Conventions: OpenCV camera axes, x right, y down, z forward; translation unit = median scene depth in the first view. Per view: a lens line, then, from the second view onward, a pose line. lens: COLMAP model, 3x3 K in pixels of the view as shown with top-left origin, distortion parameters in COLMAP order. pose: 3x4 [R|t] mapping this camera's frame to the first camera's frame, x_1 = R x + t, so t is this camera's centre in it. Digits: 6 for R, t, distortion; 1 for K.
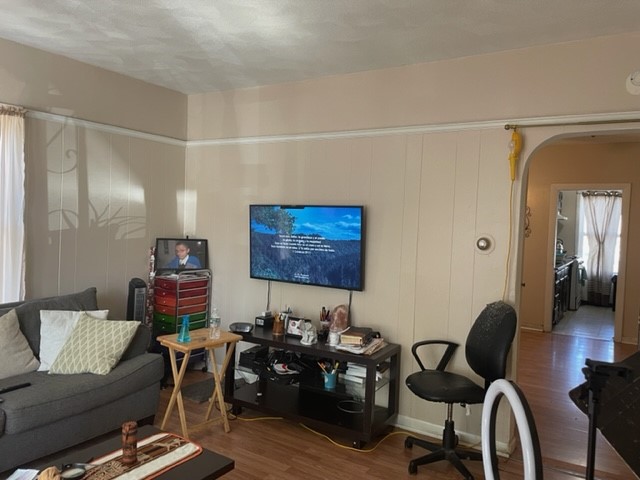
lens RADIAL K [[489.7, 0, 320.7], [0, 489.7, 242.0], [0, 0, 1]] dist [0.012572, -0.002585]
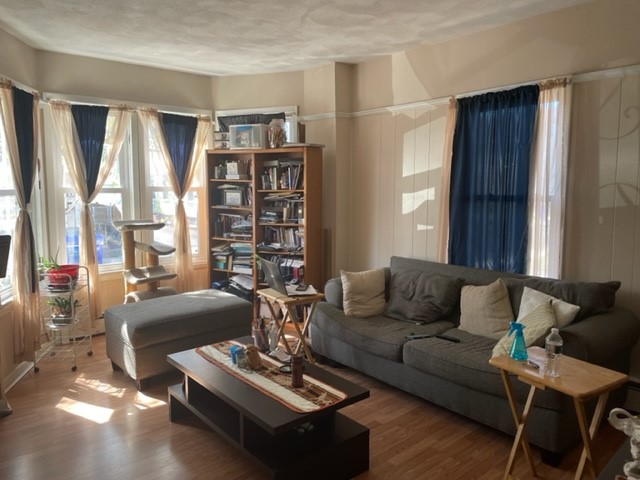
lens RADIAL K [[489.7, 0, 320.9], [0, 489.7, 235.9], [0, 0, 1]] dist [0.012572, -0.002585]
pose [[-0.295702, 0.065708, -0.953018, 0.523208], [-0.063108, 0.994109, 0.088122, -0.024389], [0.953193, 0.086201, -0.289814, 0.983295]]
